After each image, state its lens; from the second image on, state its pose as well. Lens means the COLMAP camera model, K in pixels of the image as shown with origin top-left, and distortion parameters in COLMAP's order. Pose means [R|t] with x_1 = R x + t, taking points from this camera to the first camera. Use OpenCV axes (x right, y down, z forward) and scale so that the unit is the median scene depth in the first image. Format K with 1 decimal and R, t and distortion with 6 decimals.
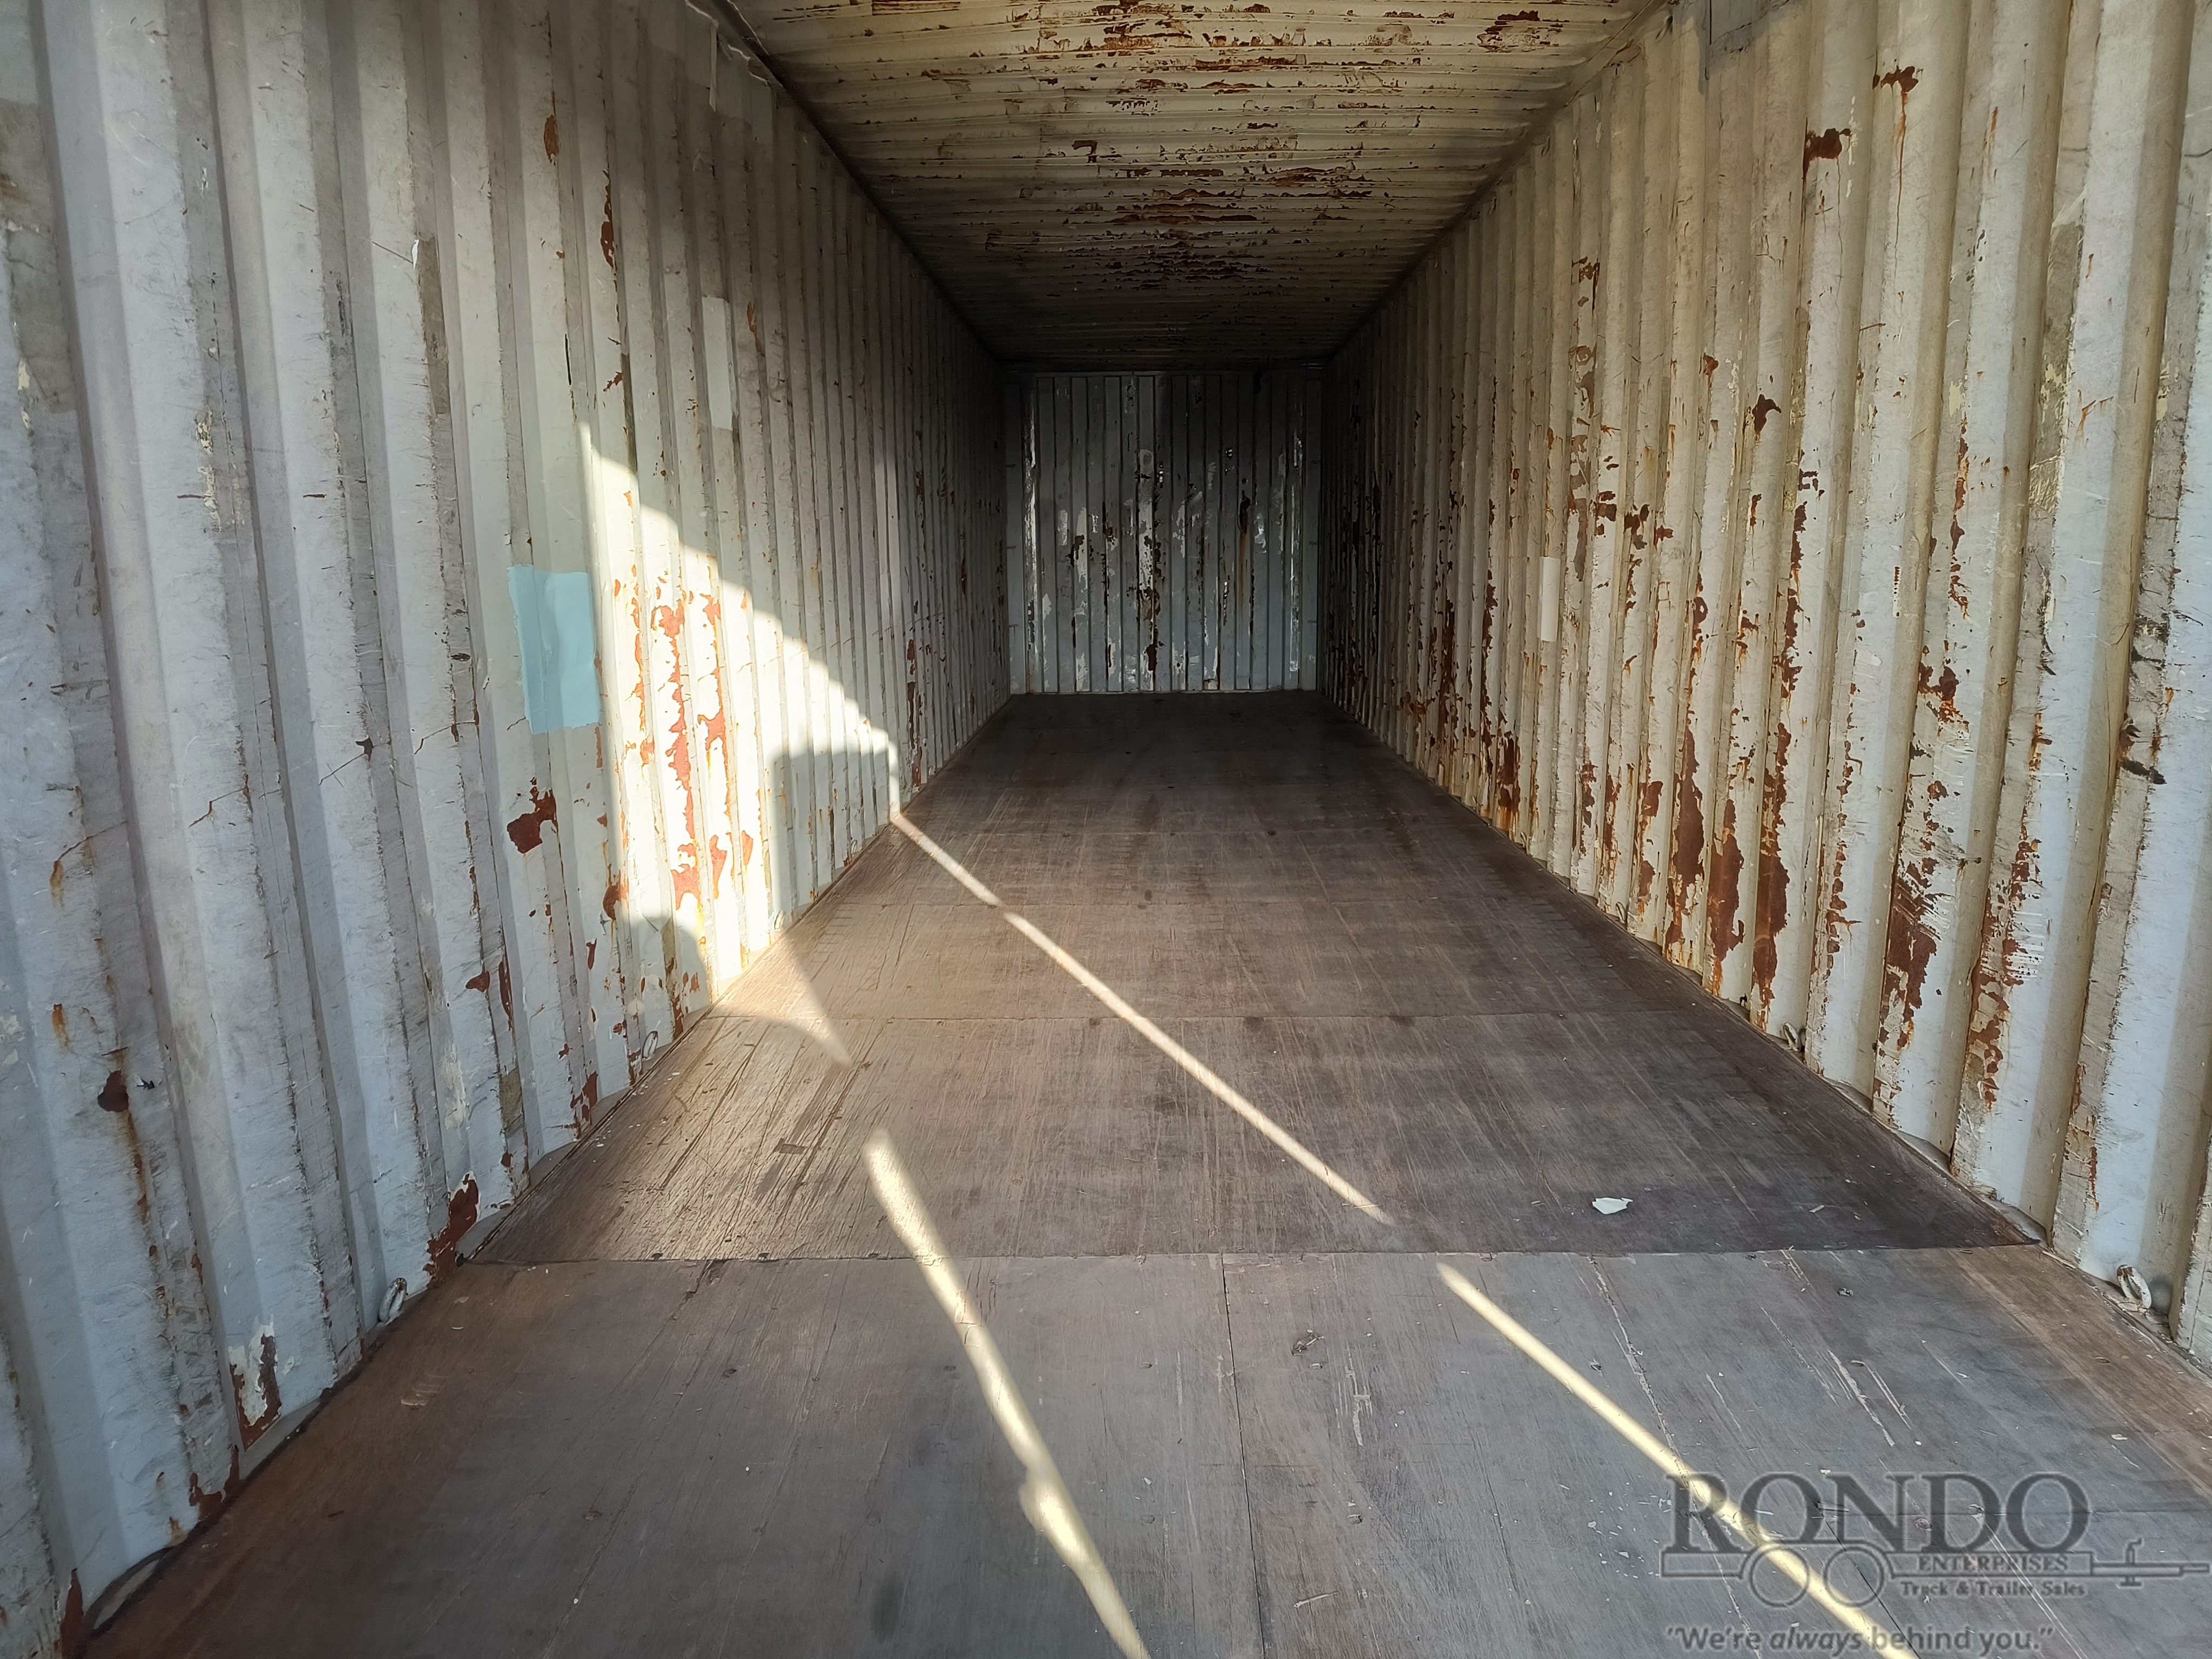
lens RADIAL K [[1508.5, 0, 1093.5], [0, 1508.5, 835.5], [0, 0, 1]] dist [0.043560, -0.041268]
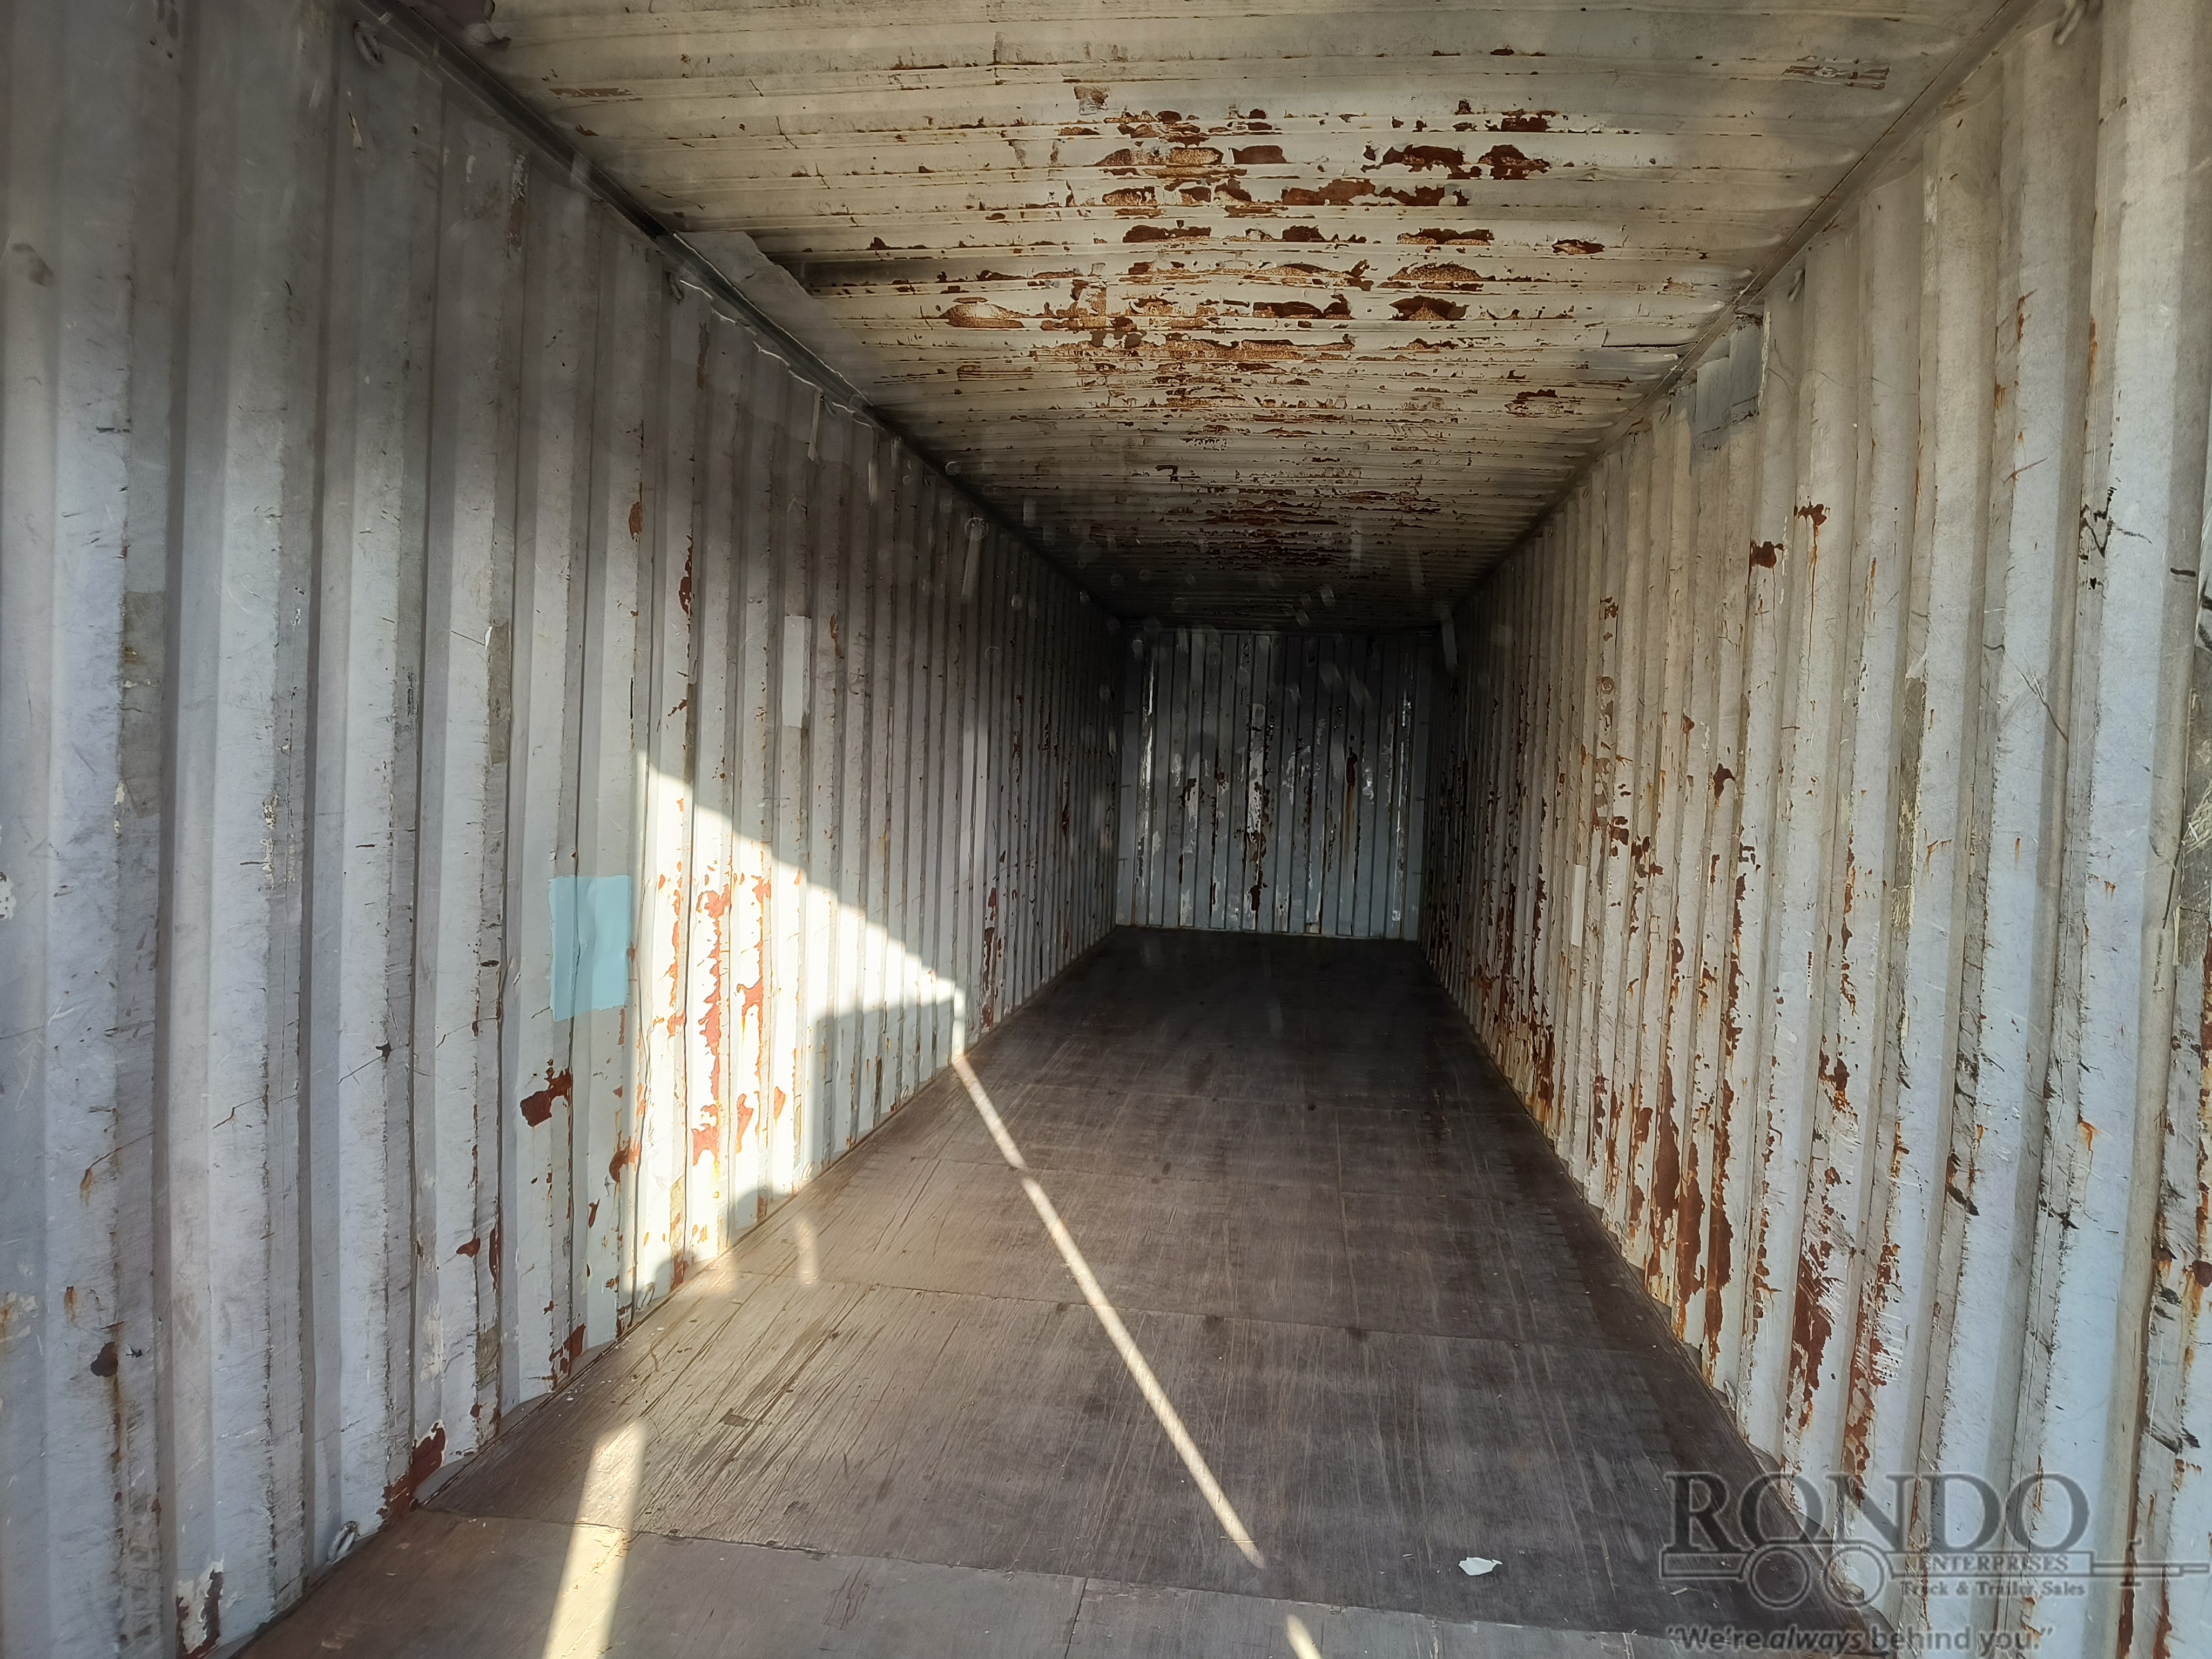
lens RADIAL K [[1517.4, 0, 1106.1], [0, 1517.4, 815.4], [0, 0, 1]] dist [0.040155, -0.054462]
pose [[0.992161, 0.059484, -0.109898, 0.137883], [-0.073944, 0.988410, -0.132580, -0.084141], [0.100738, 0.139667, 0.985061, -0.098644]]
